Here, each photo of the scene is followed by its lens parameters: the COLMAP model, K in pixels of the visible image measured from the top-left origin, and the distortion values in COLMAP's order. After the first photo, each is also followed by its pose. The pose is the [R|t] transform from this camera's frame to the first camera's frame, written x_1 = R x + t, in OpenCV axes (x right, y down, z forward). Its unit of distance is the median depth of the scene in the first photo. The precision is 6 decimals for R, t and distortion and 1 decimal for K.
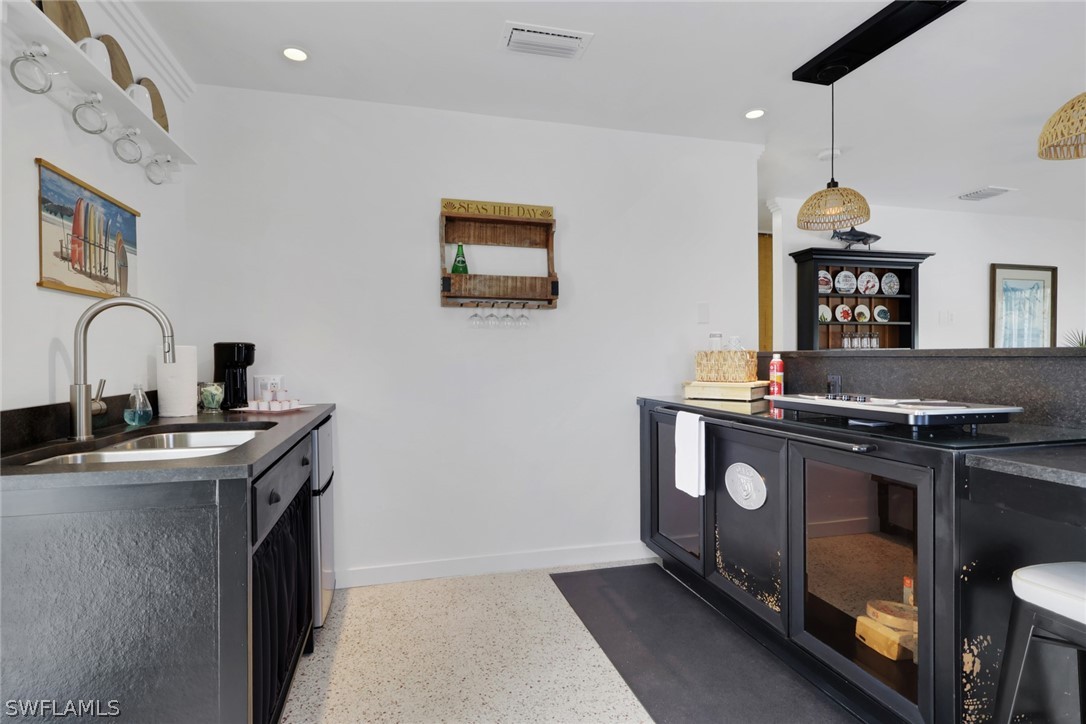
lens RADIAL K [[547.6, 0, 540.0], [0, 547.6, 357.1], [0, 0, 1]] dist [-0.002569, -0.000271]
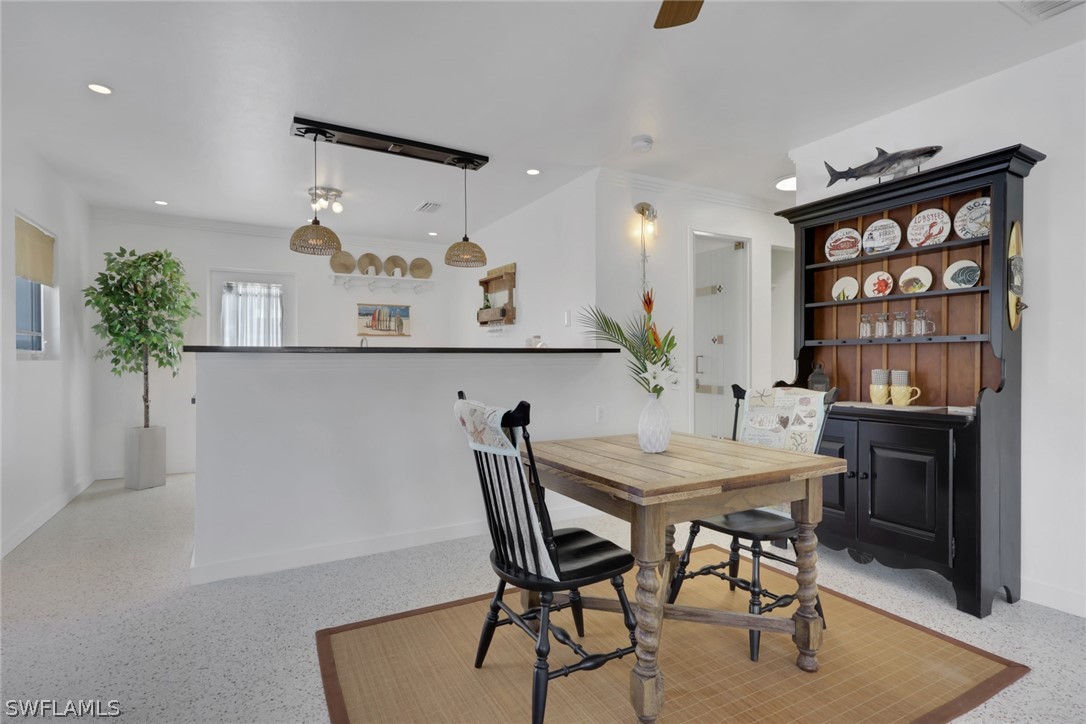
lens RADIAL K [[547.6, 0, 540.0], [0, 547.6, 357.1], [0, 0, 1]] dist [-0.002569, -0.000271]
pose [[0.236476, 0.006628, -0.971615, 1.093032], [0.003561, 0.999964, 0.007688, 0.001018], [0.971631, -0.005278, 0.236444, 0.444065]]
